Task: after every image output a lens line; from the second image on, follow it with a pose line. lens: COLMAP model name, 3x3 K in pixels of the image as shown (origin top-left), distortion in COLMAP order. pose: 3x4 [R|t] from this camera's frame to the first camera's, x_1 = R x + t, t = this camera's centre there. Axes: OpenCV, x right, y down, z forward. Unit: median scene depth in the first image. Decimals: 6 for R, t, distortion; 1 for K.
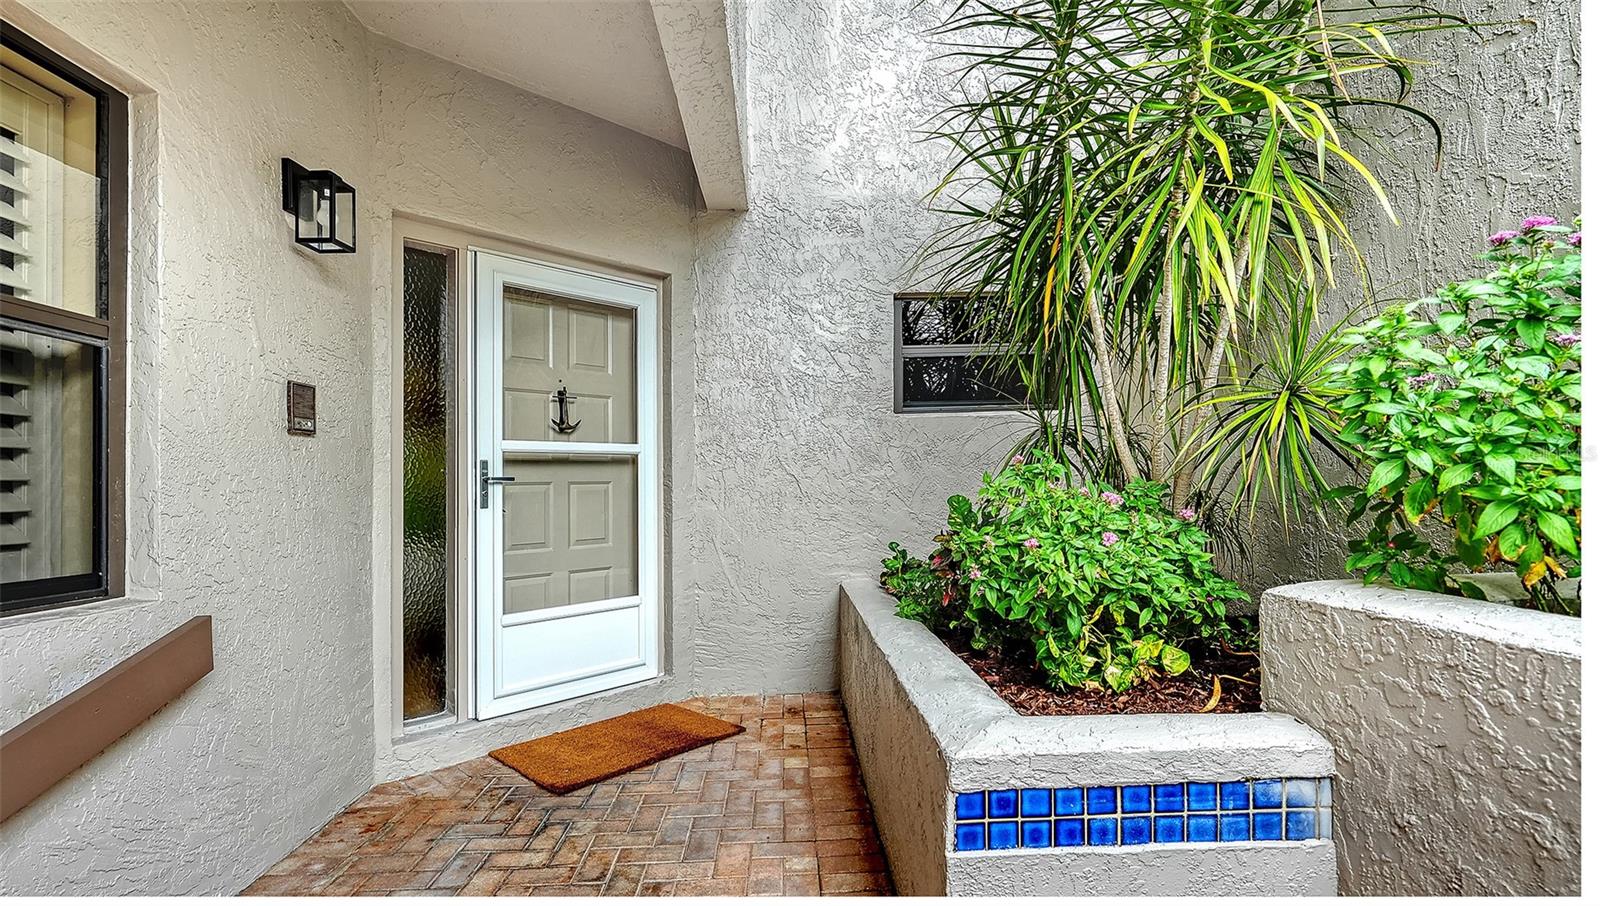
lens RADIAL K [[752.9, 0, 829.4], [0, 752.9, 487.6], [0, 0, 1]] dist [0.001330, 0.000105]
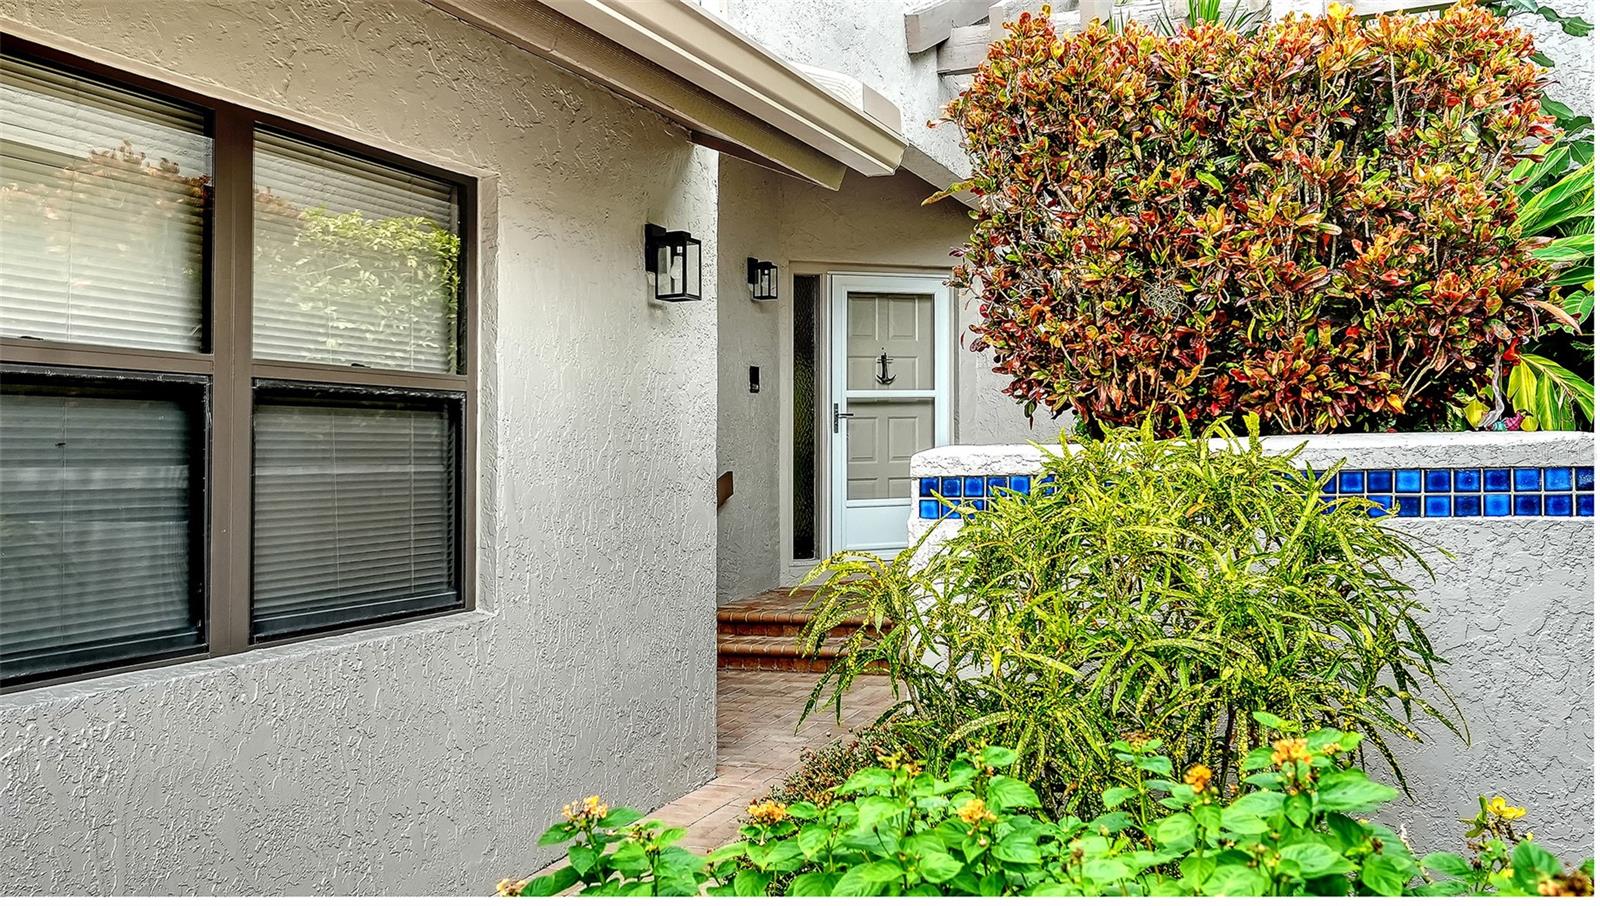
lens RADIAL K [[1422.3, 0, 800.4], [0, 1422.3, 451.1], [0, 0, 1]] dist [0.000506, 0.000002]
pose [[0.902005, -0.000073, -0.431725, 0.729882], [0.000841, 0.999998, 0.001590, 0.056849], [0.431724, -0.001797, 0.902004, -1.650851]]
